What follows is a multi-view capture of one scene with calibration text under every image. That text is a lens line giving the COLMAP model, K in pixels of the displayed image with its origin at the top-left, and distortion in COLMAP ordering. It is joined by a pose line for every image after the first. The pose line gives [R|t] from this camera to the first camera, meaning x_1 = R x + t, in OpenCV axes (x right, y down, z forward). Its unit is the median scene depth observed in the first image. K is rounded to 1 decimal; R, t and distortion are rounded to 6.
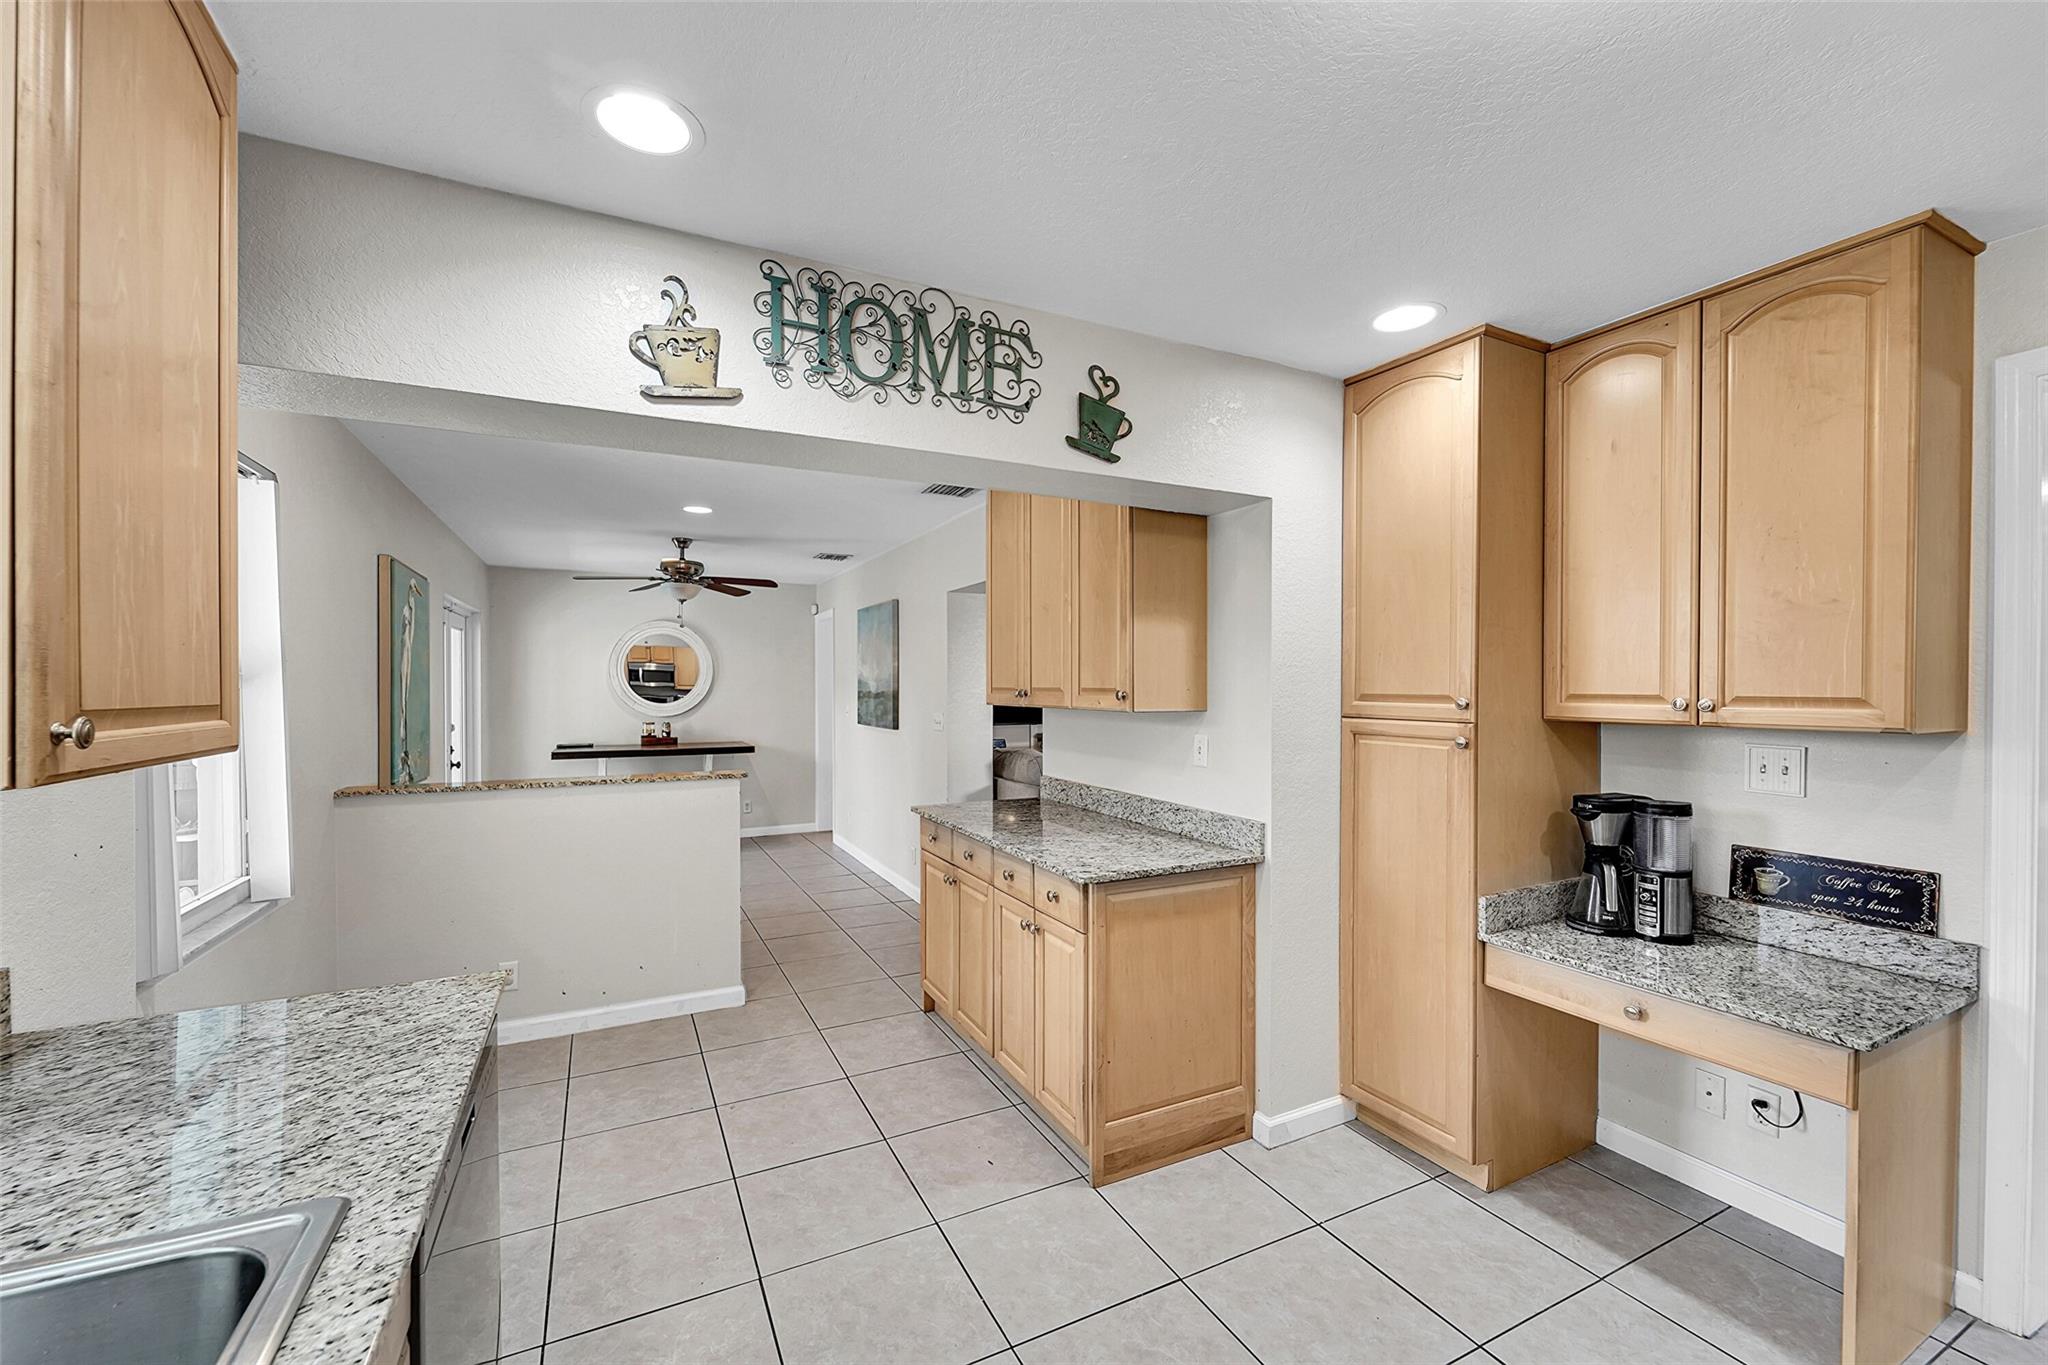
lens RADIAL K [[822.8, 0, 1017.3], [0, 822.8, 690.9], [0, 0, 1]] dist [0.000455, 0.000177]
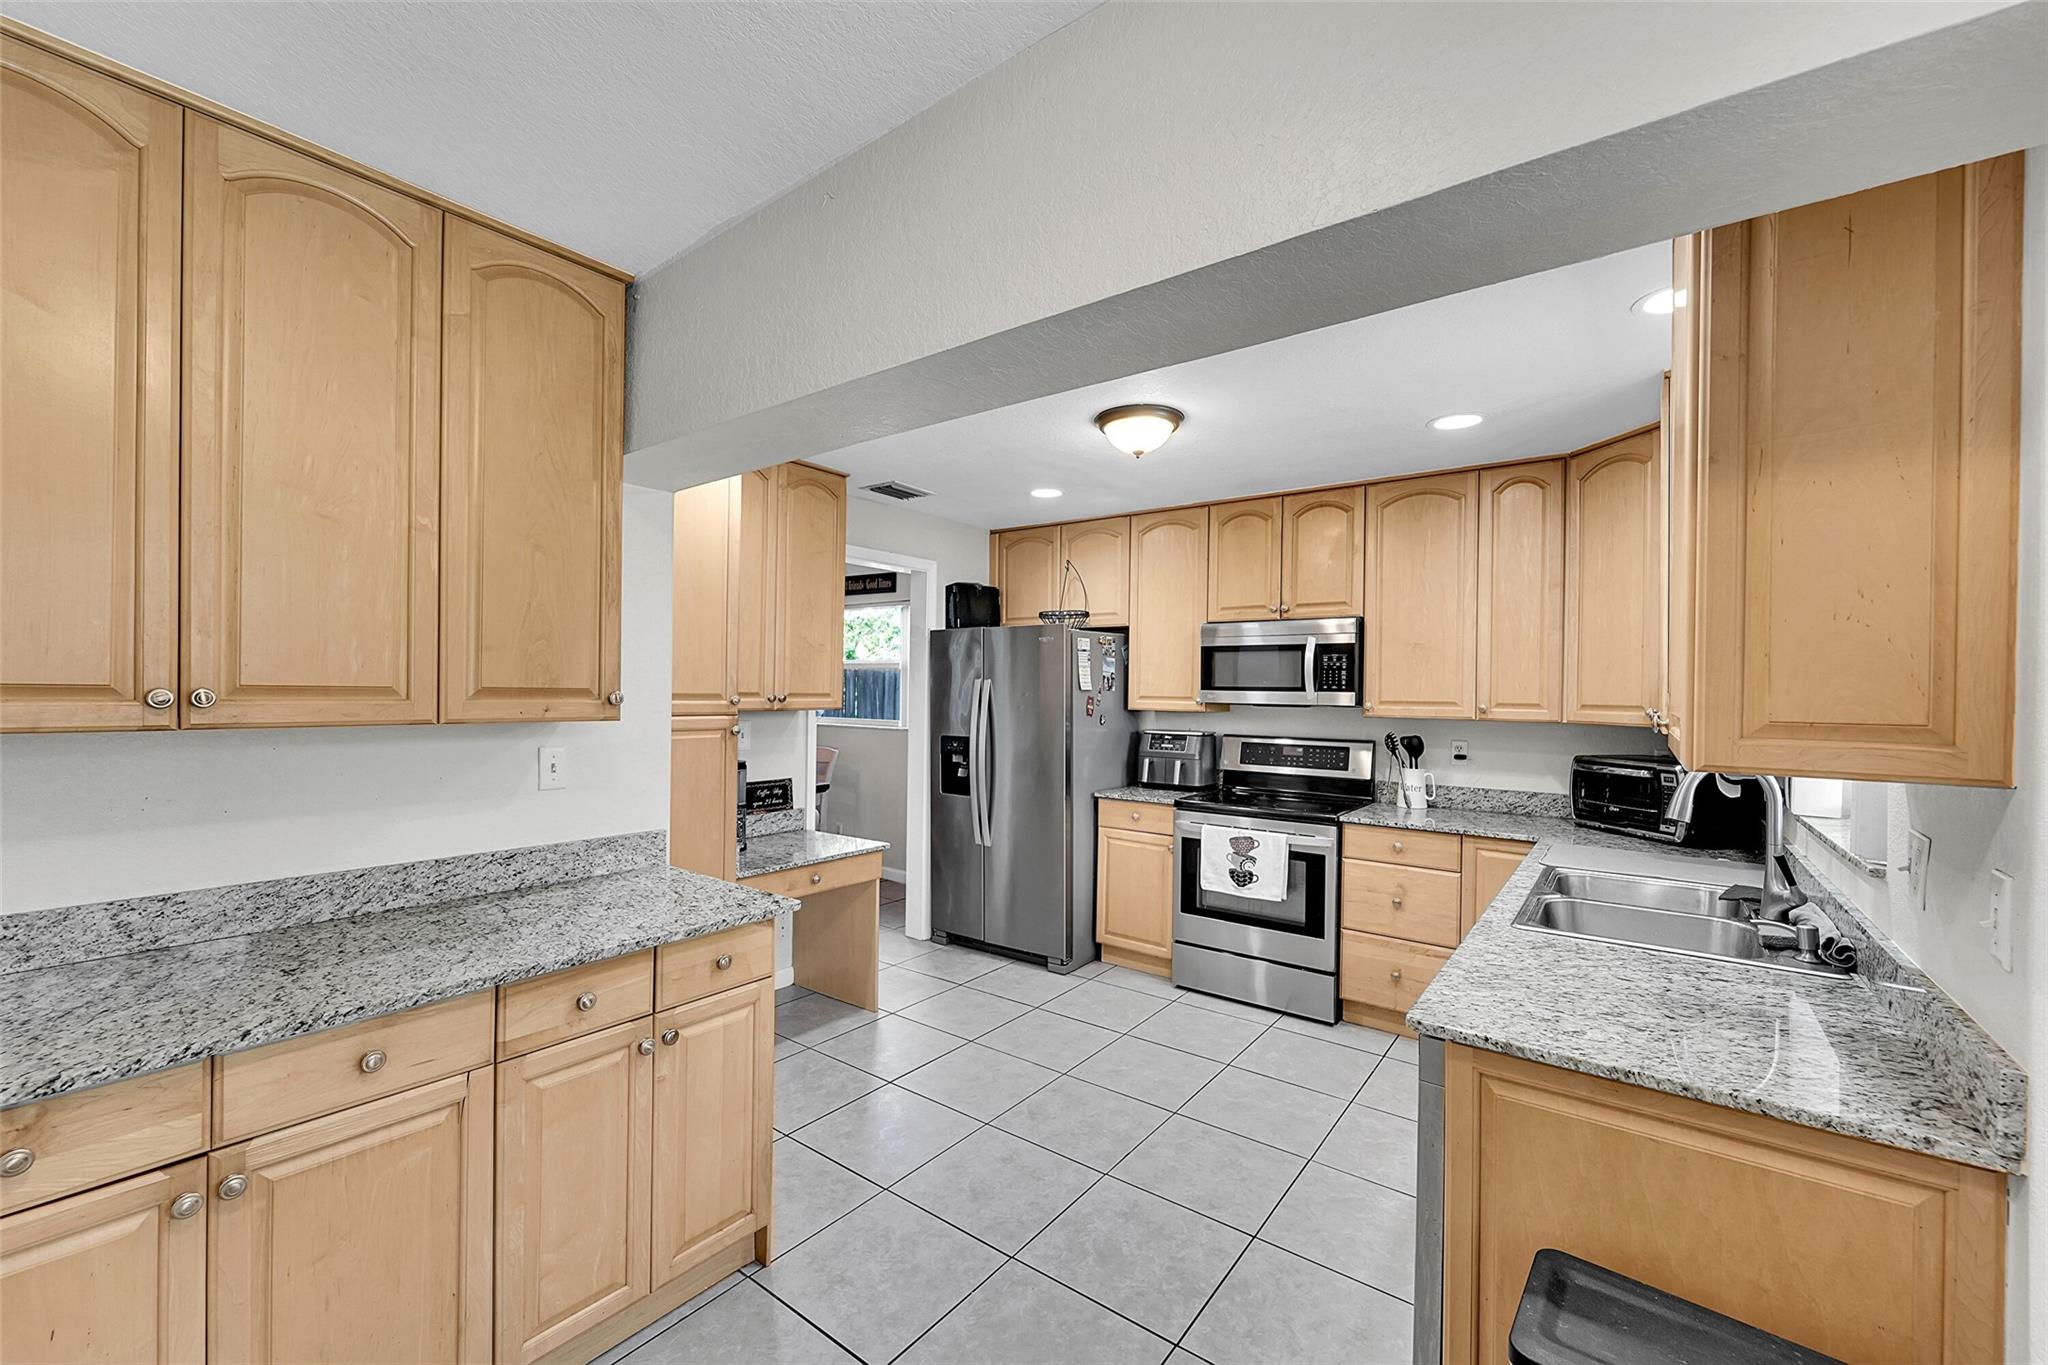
lens RADIAL K [[822.8, 0, 1017.3], [0, 822.8, 690.9], [0, 0, 1]] dist [0.000455, 0.000177]
pose [[-0.440527, -0.006598, 0.897715, -0.946098], [-0.006487, 0.999970, 0.004166, -0.008387], [-0.897716, -0.003989, -0.440557, 1.358934]]
